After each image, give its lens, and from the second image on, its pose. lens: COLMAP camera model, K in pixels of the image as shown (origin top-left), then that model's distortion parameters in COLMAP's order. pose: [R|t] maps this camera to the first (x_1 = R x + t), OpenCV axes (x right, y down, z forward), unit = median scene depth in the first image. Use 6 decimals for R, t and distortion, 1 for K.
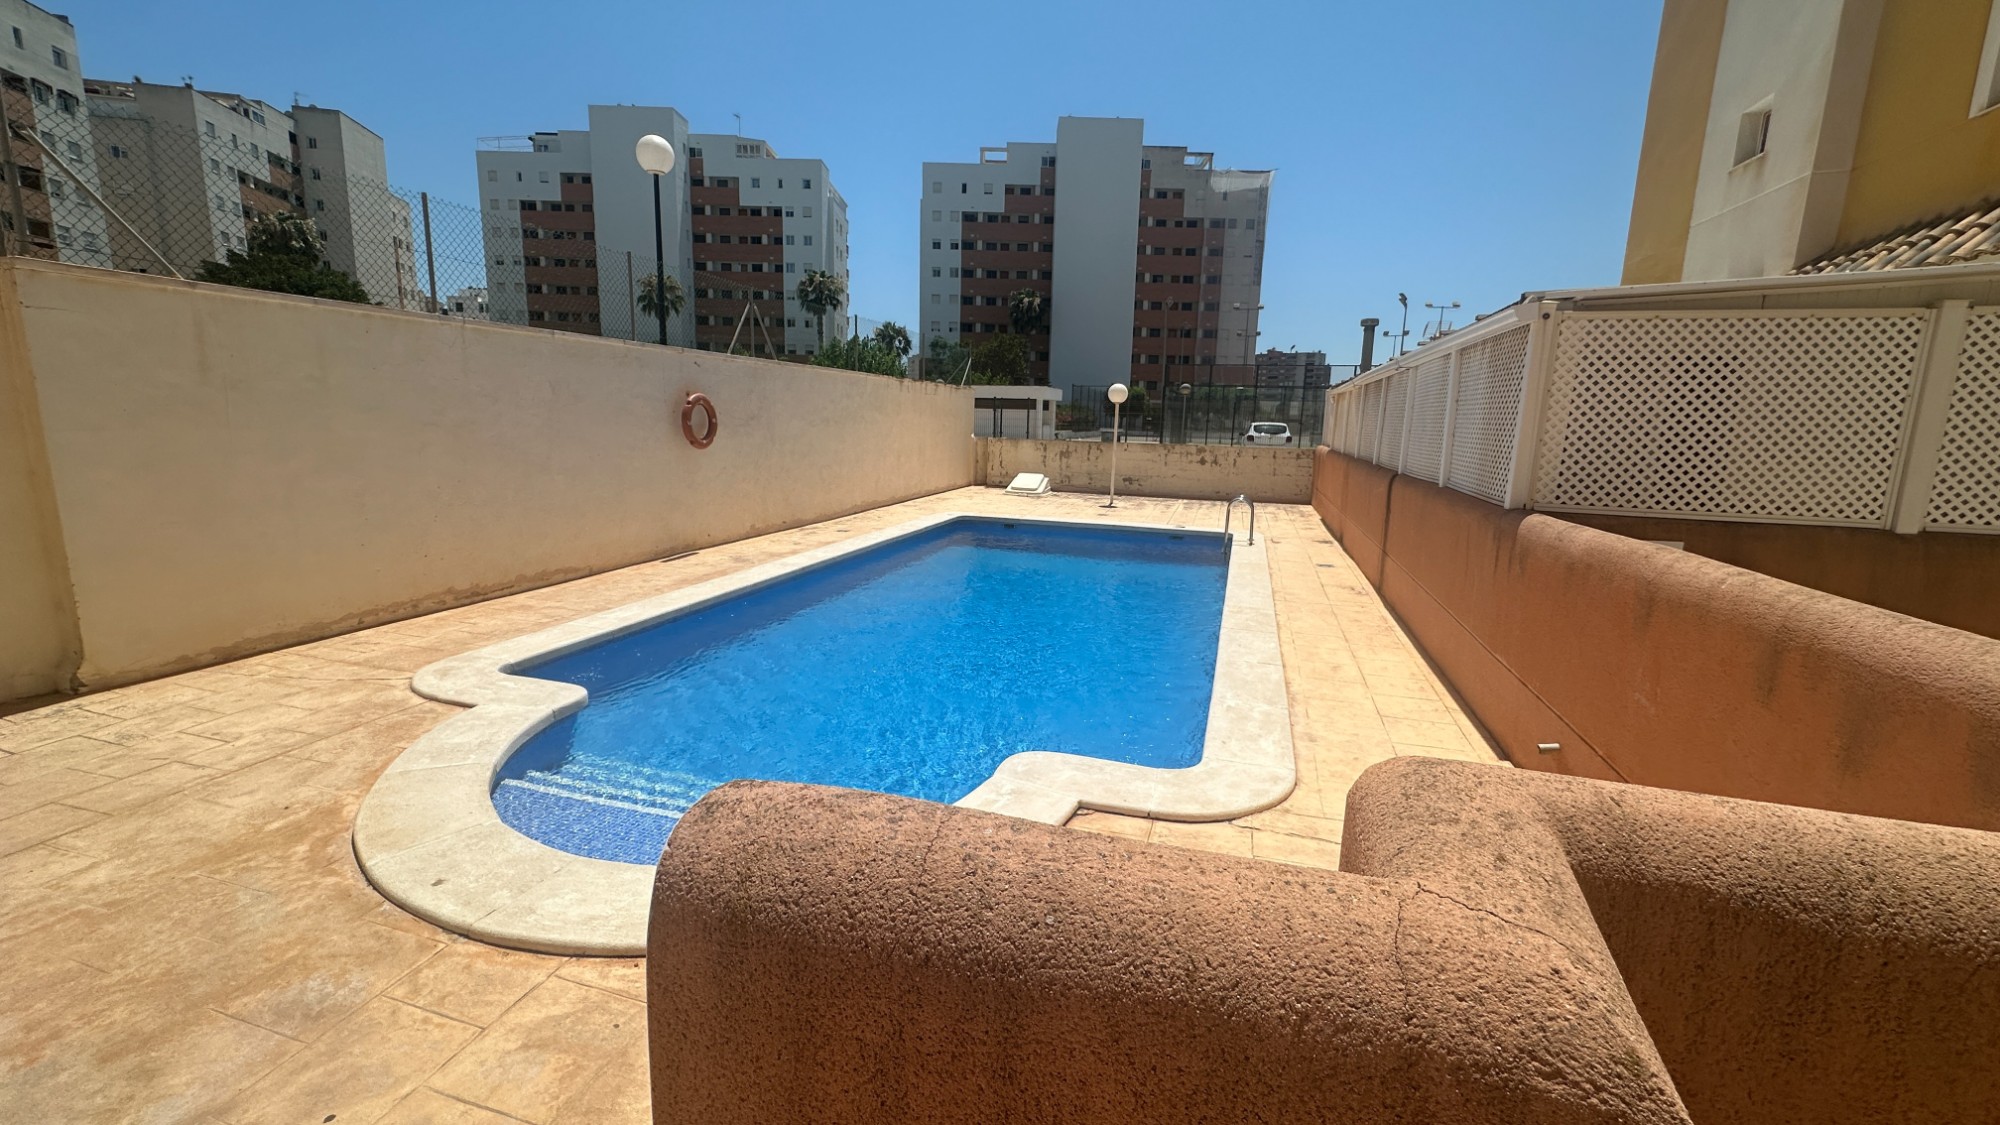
lens RADIAL K [[798.0, 0, 1000.9], [0, 798.0, 557.0], [0, 0, 1]] dist [-0.001580, 0.000477]
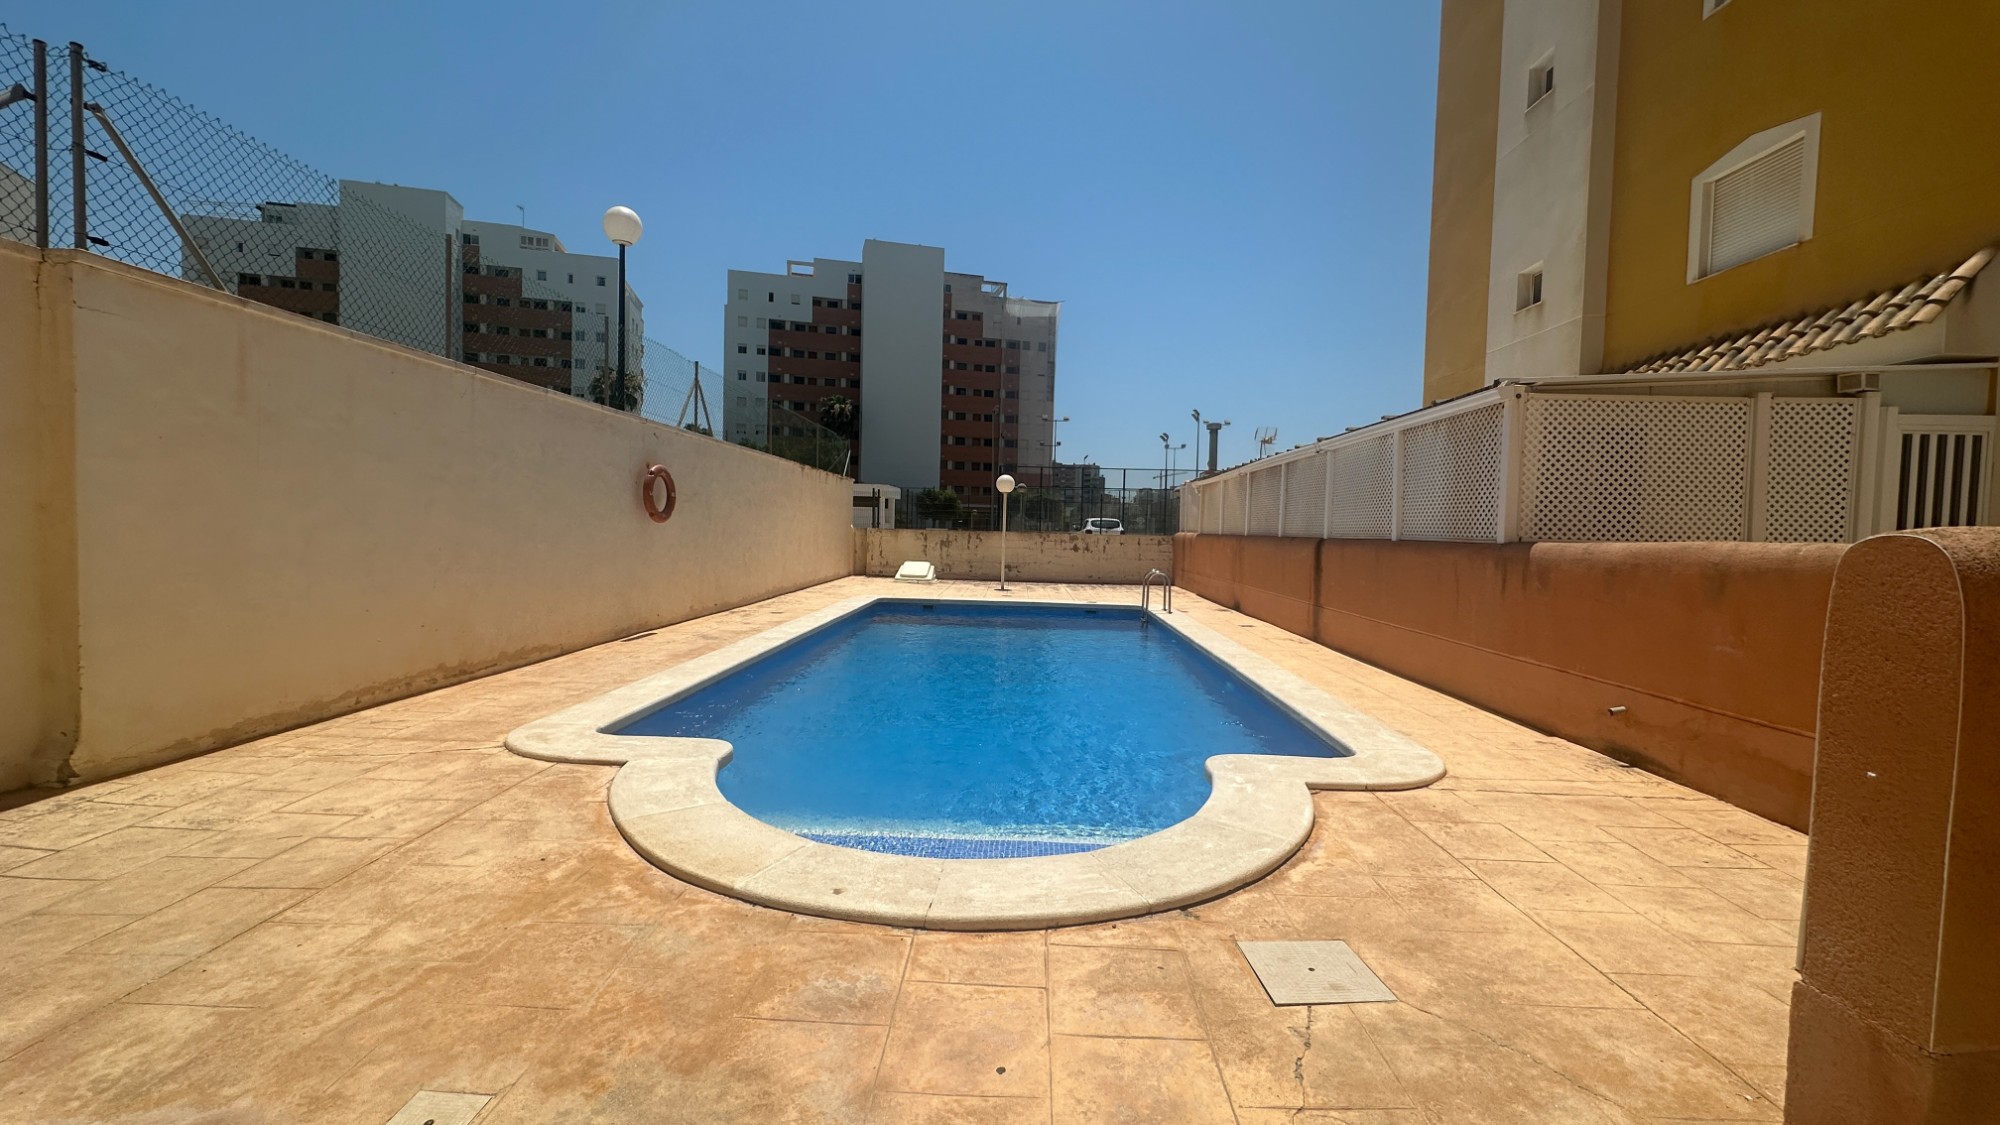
lens RADIAL K [[798.0, 0, 1000.9], [0, 798.0, 557.0], [0, 0, 1]] dist [-0.001580, 0.000477]
pose [[0.966107, -0.010620, 0.257924, -0.115828], [0.044524, 0.991035, -0.125968, 0.021477], [-0.254274, 0.133182, 0.957918, -0.002766]]
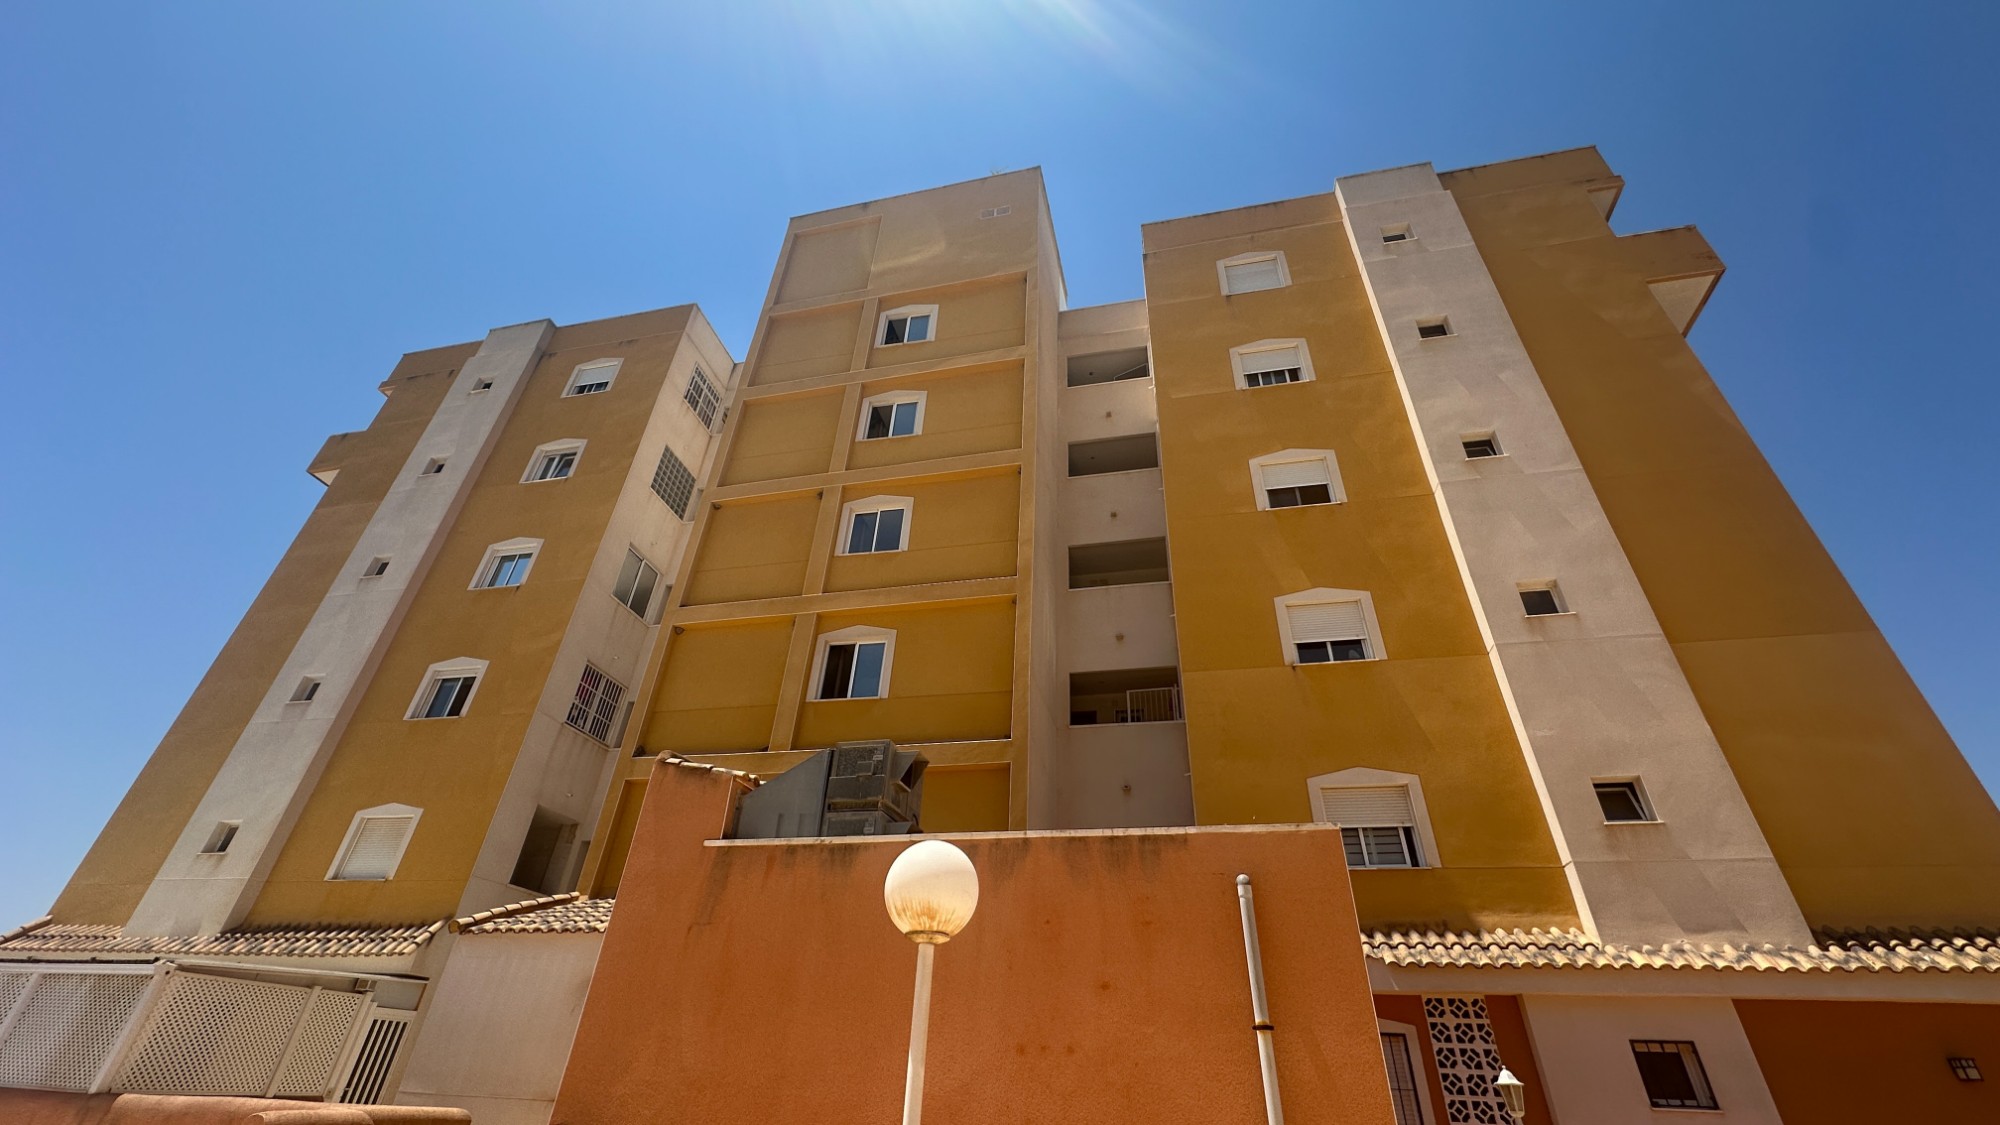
lens RADIAL K [[798.0, 0, 1000.9], [0, 798.0, 557.0], [0, 0, 1]] dist [-0.001580, 0.000477]
pose [[-0.066355, 0.534451, 0.842591, -0.387161], [0.134348, 0.841548, -0.523209, 0.031830], [-0.988710, 0.078483, -0.127643, -0.199636]]
